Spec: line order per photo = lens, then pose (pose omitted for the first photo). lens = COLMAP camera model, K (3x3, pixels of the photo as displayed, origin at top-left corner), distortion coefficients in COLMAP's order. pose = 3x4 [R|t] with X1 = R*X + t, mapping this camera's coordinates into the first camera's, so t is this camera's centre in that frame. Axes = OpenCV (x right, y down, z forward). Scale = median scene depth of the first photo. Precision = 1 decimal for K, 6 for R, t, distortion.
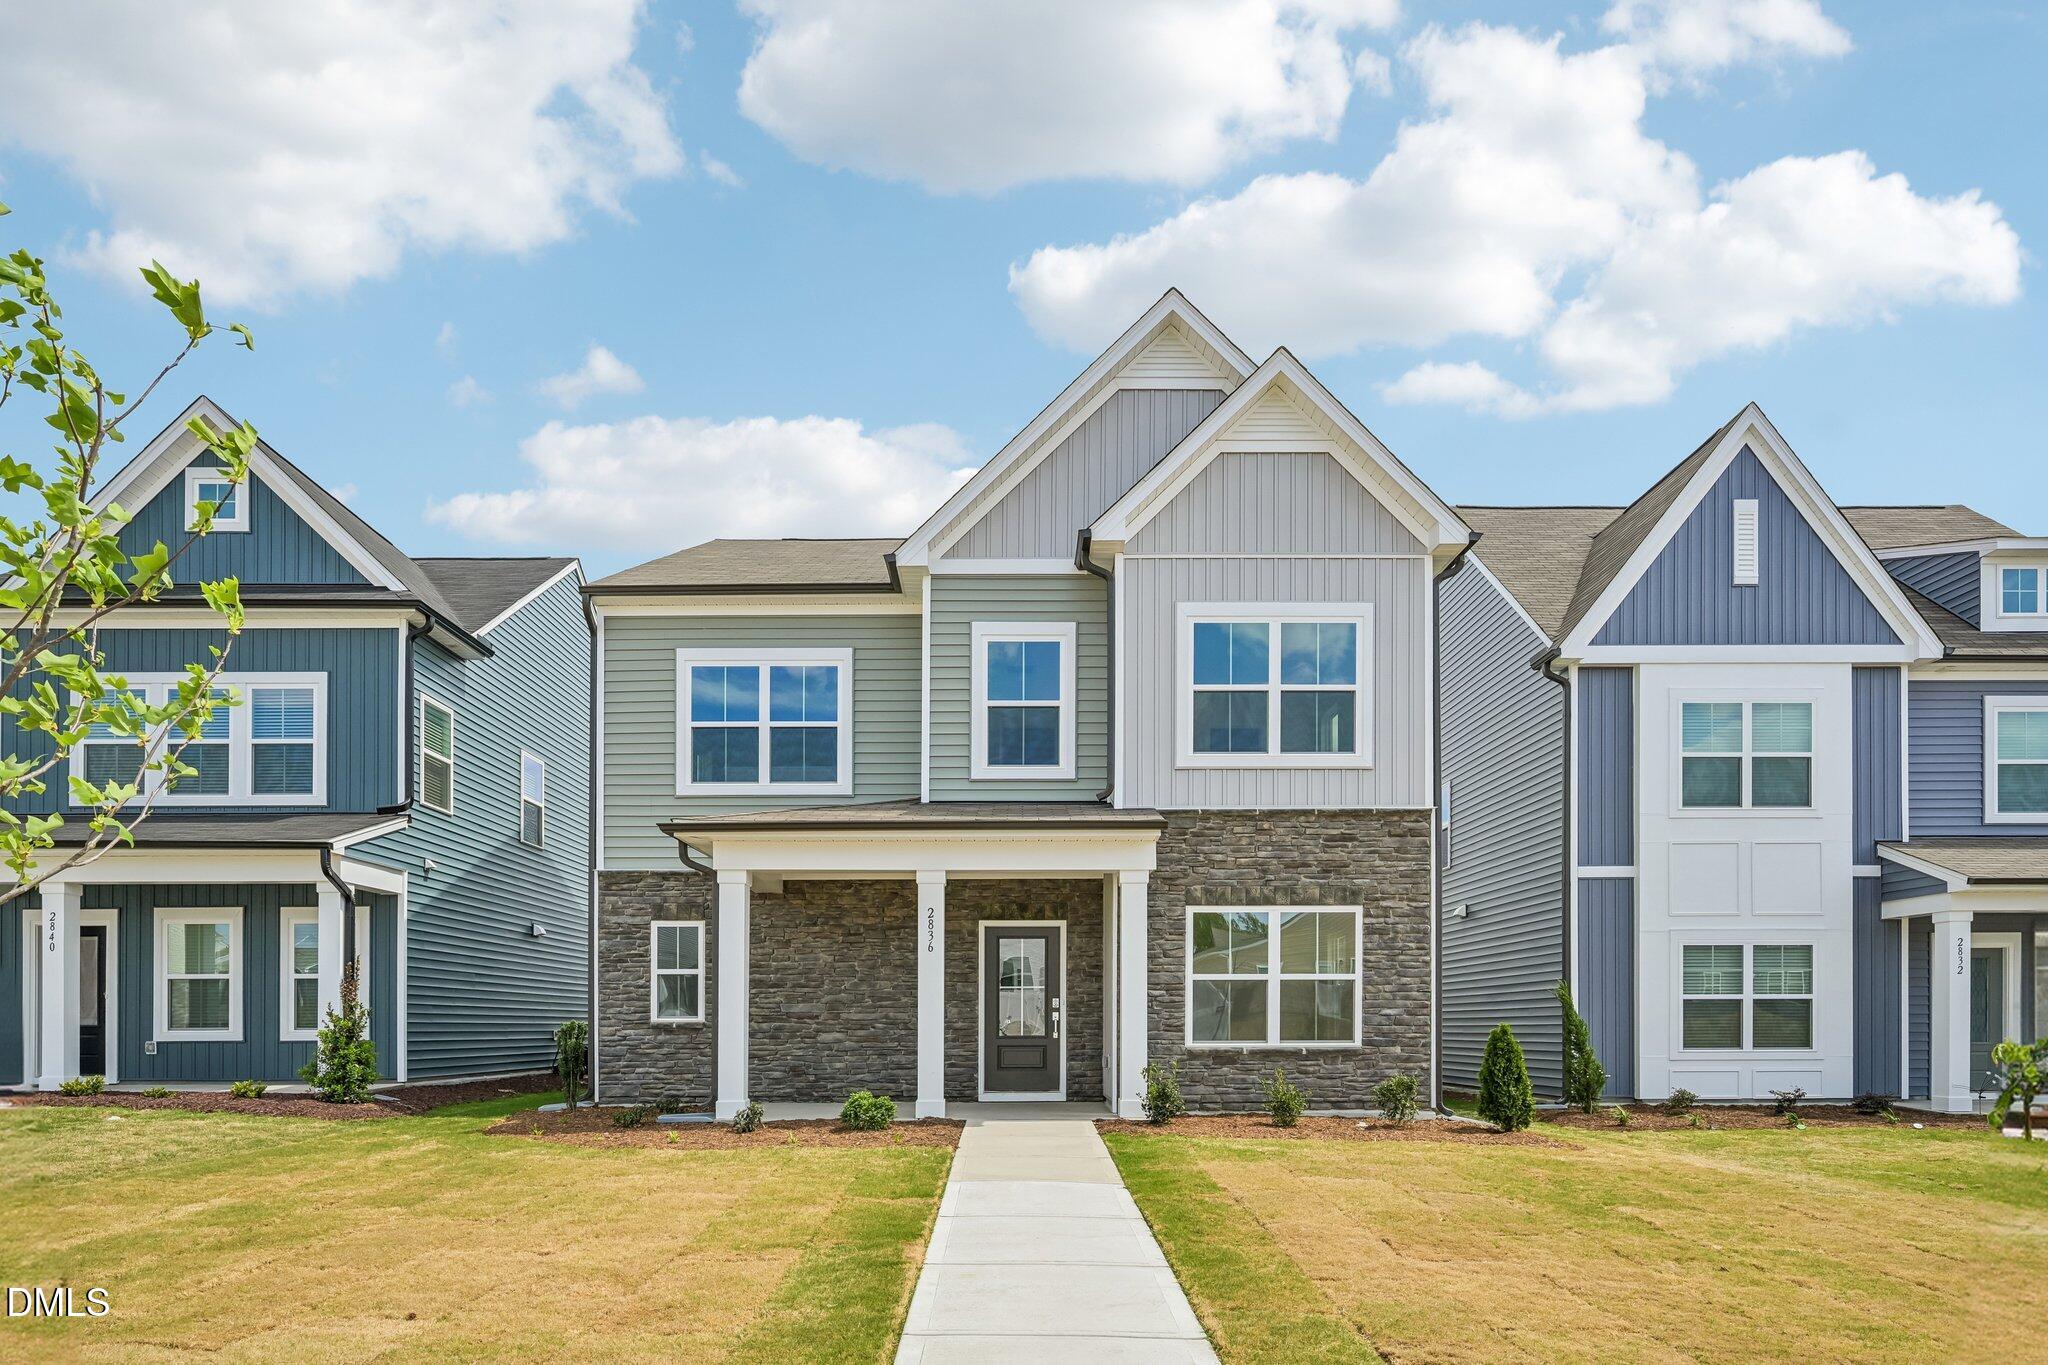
lens RADIAL K [[1228.7, 0, 1024.0], [0, 1228.7, 682.5], [0, 0, 1]] dist [-0.000914, -0.000141]
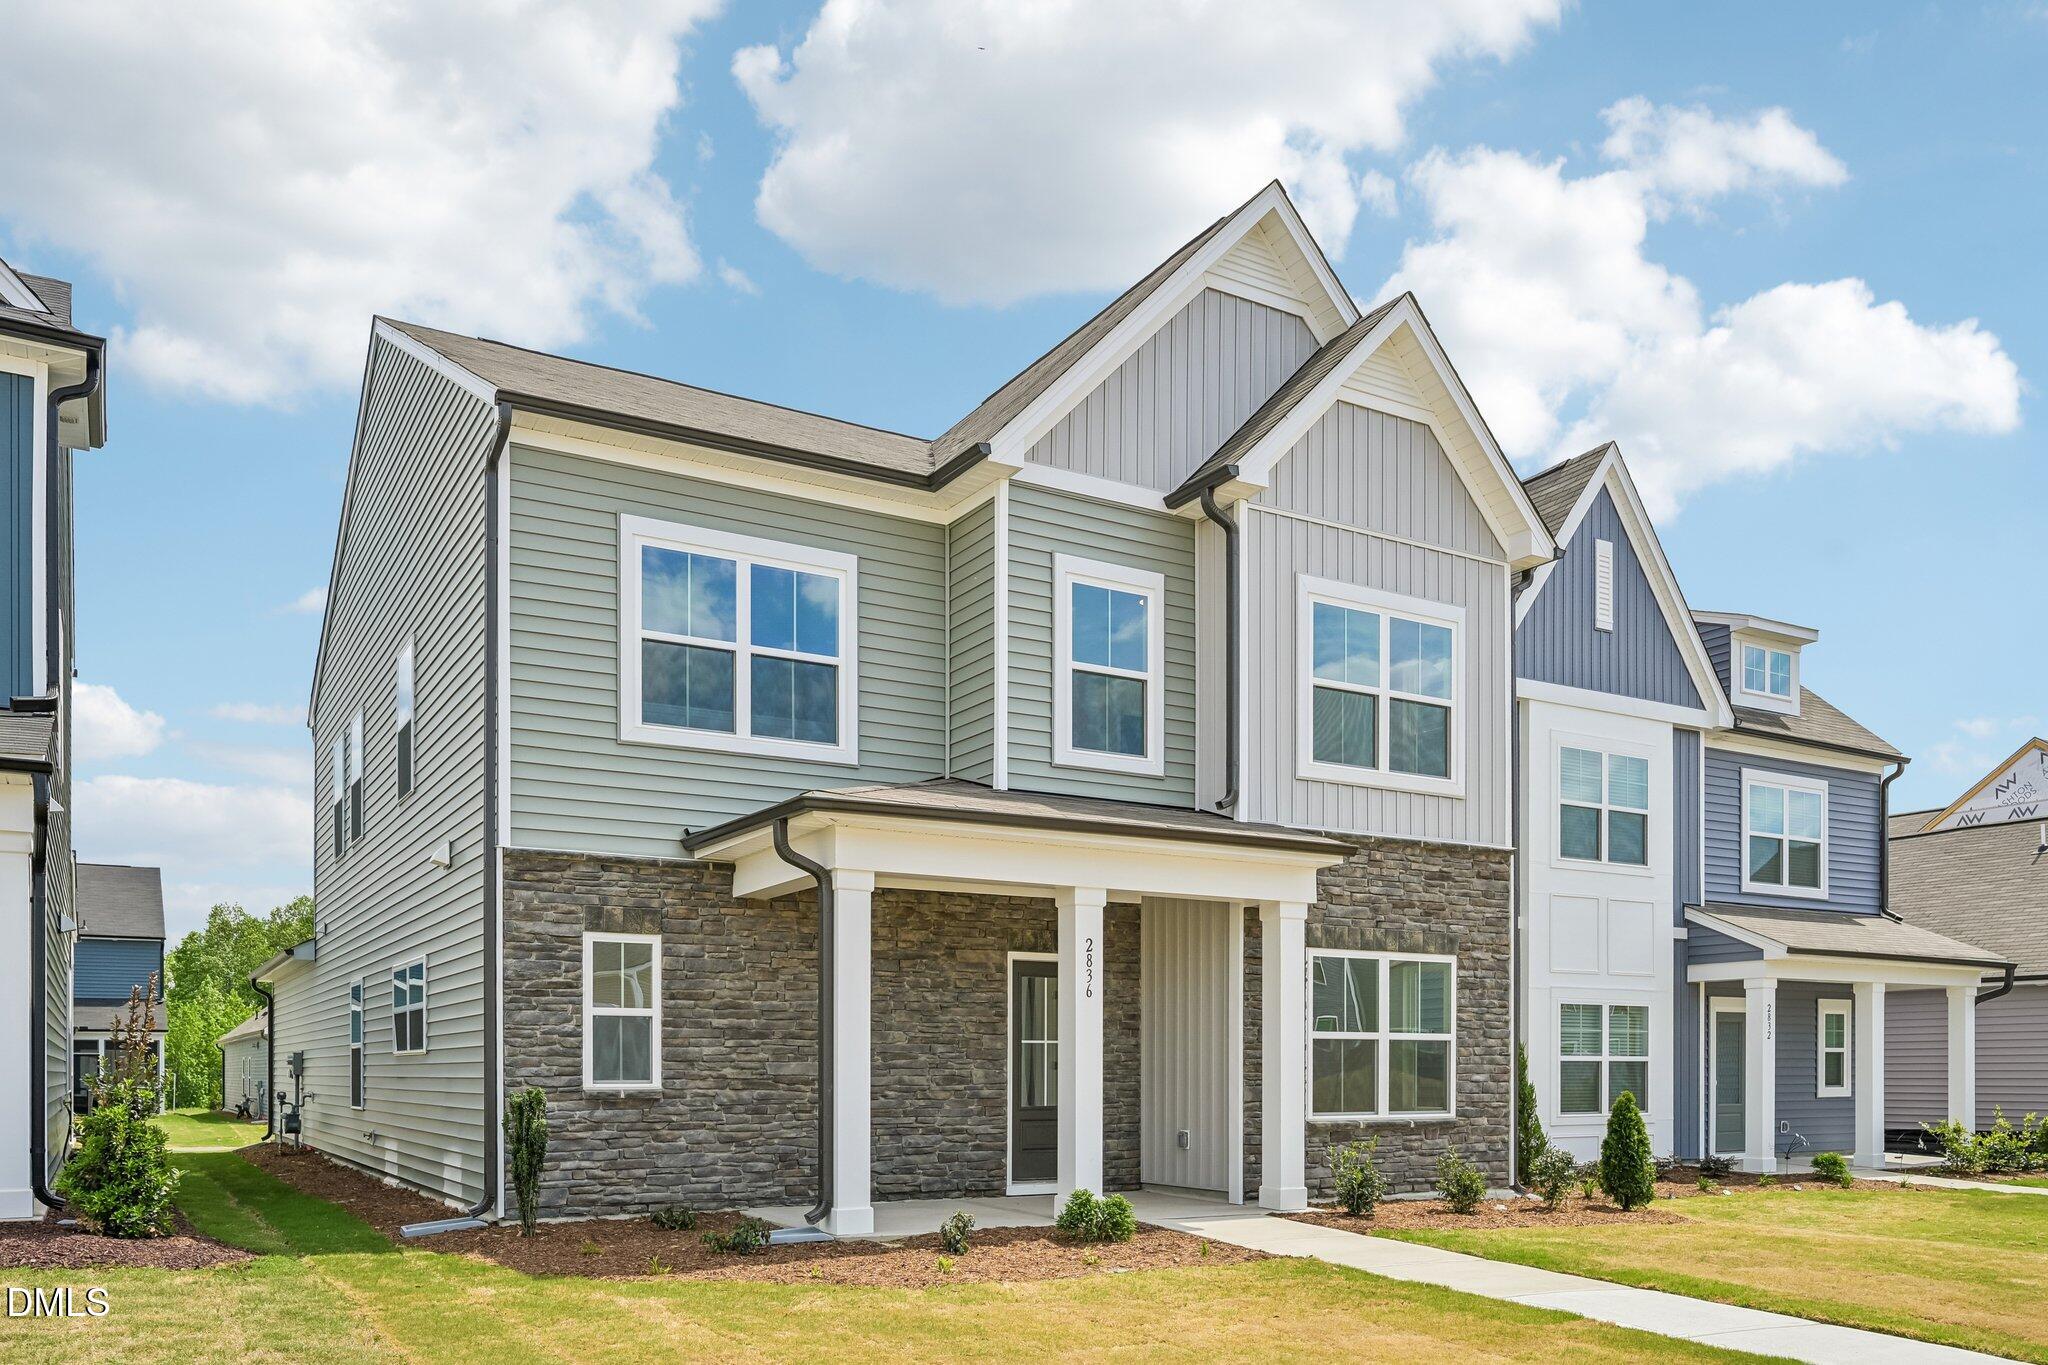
lens RADIAL K [[1641.9, 0, 1020.1], [0, 1641.9, 611.6], [0, 0, 1]] dist [-0.000690, -0.001058]
pose [[0.851713, 0.144650, 0.503648, -0.577242], [-0.145567, 0.988627, -0.037771, 0.027802], [-0.503384, -0.041144, 0.863083, 0.151875]]
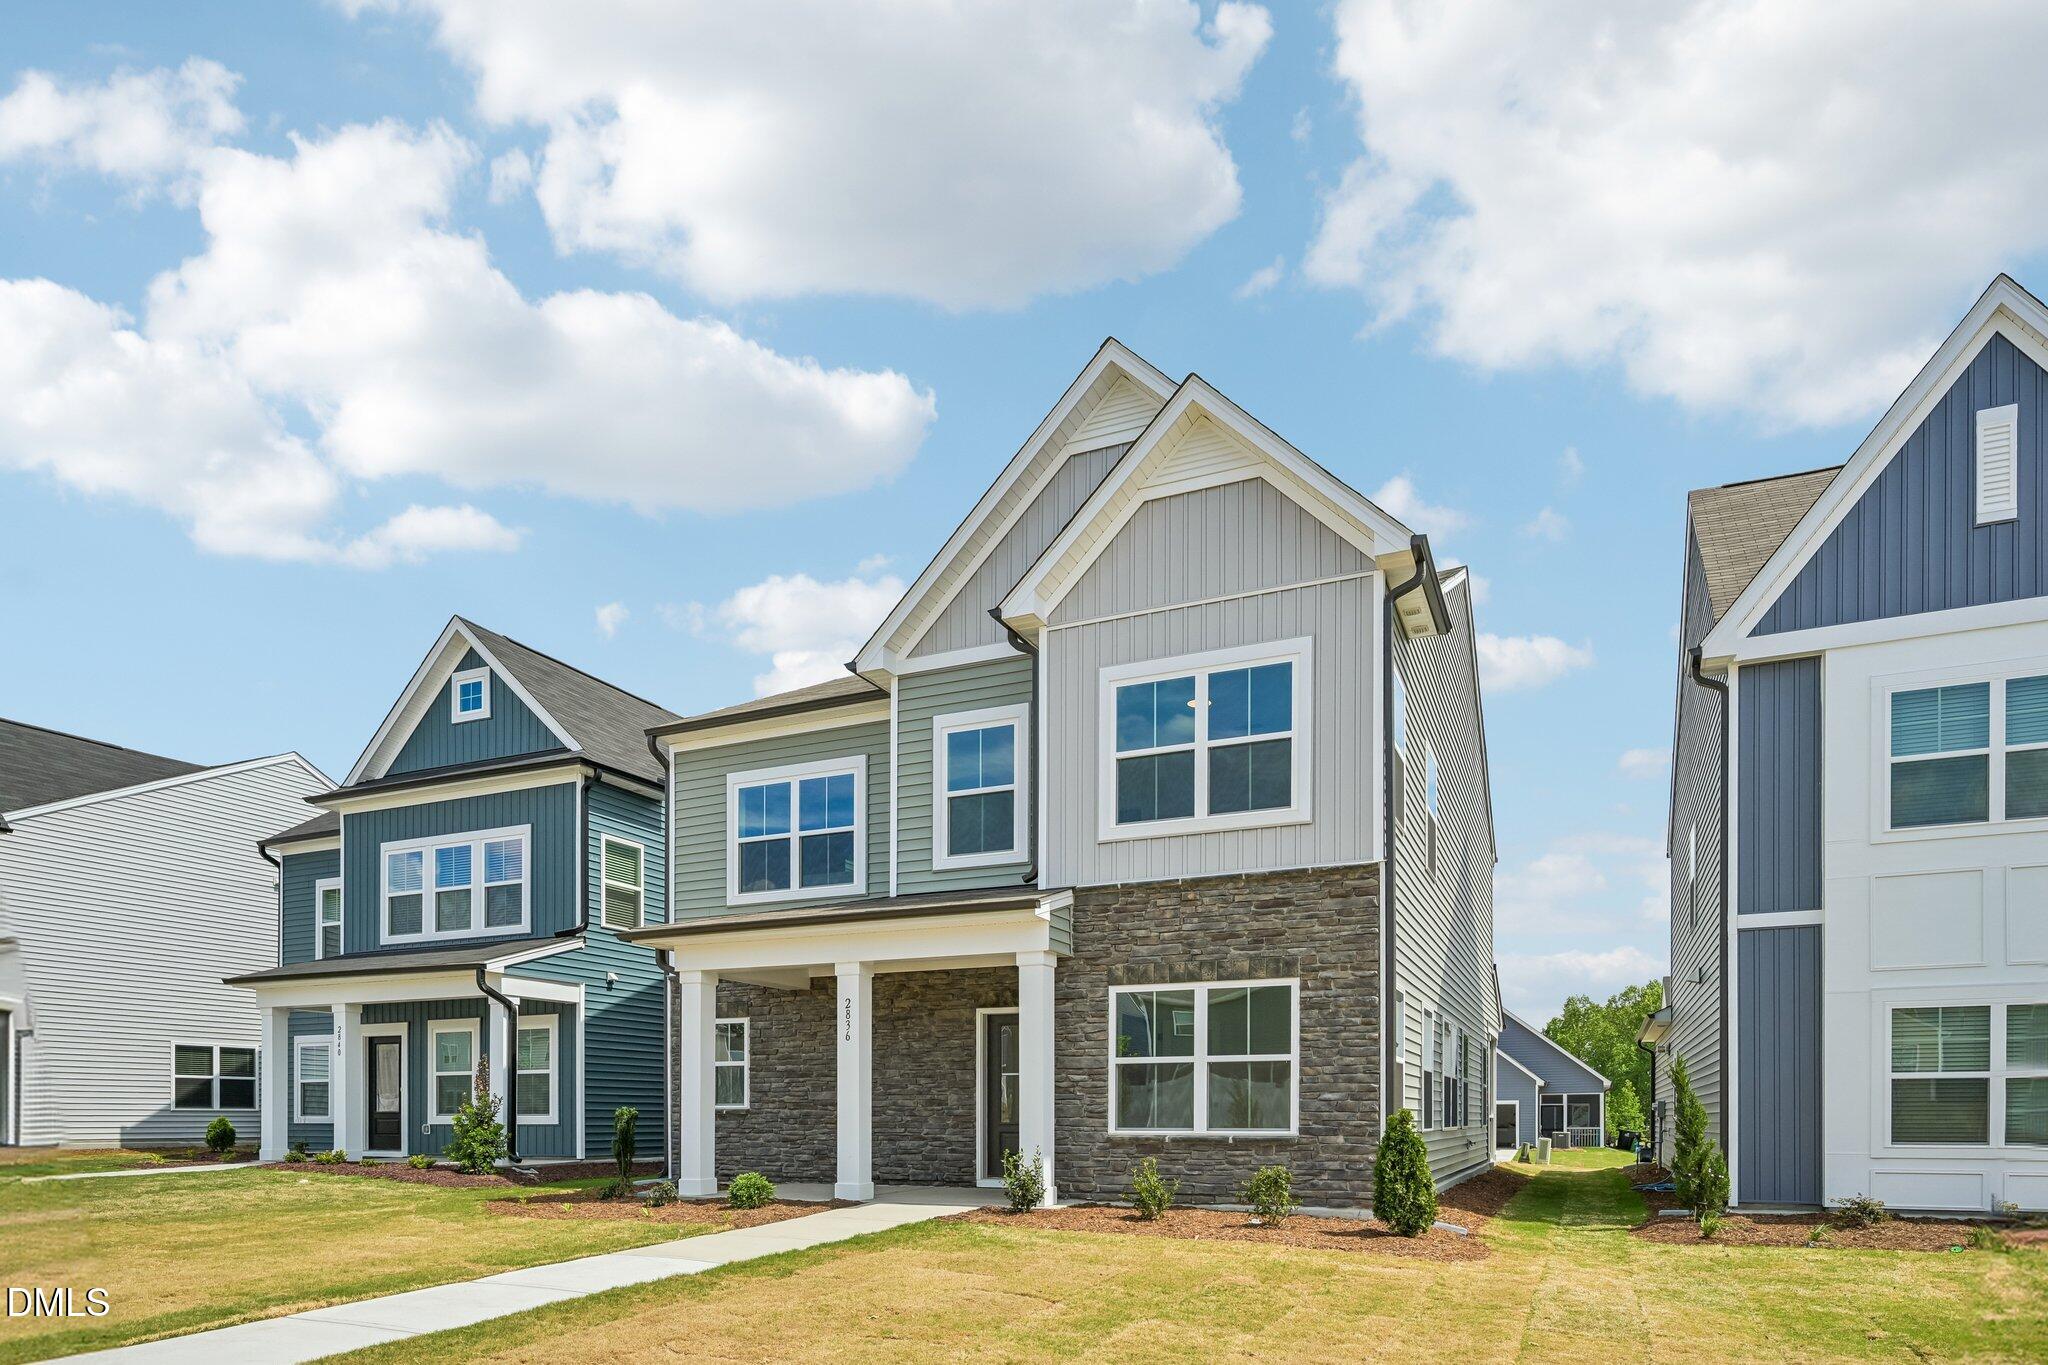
lens RADIAL K [[1208.8, 0, 1009.9], [0, 1208.8, 791.5], [0, 0, 1]] dist [-0.001301, -0.000784]
pose [[0.907713, -0.107163, -0.405677, 0.430279], [0.111459, 0.993683, -0.013097, 0.033949], [0.404518, -0.033328, 0.913923, 0.113500]]
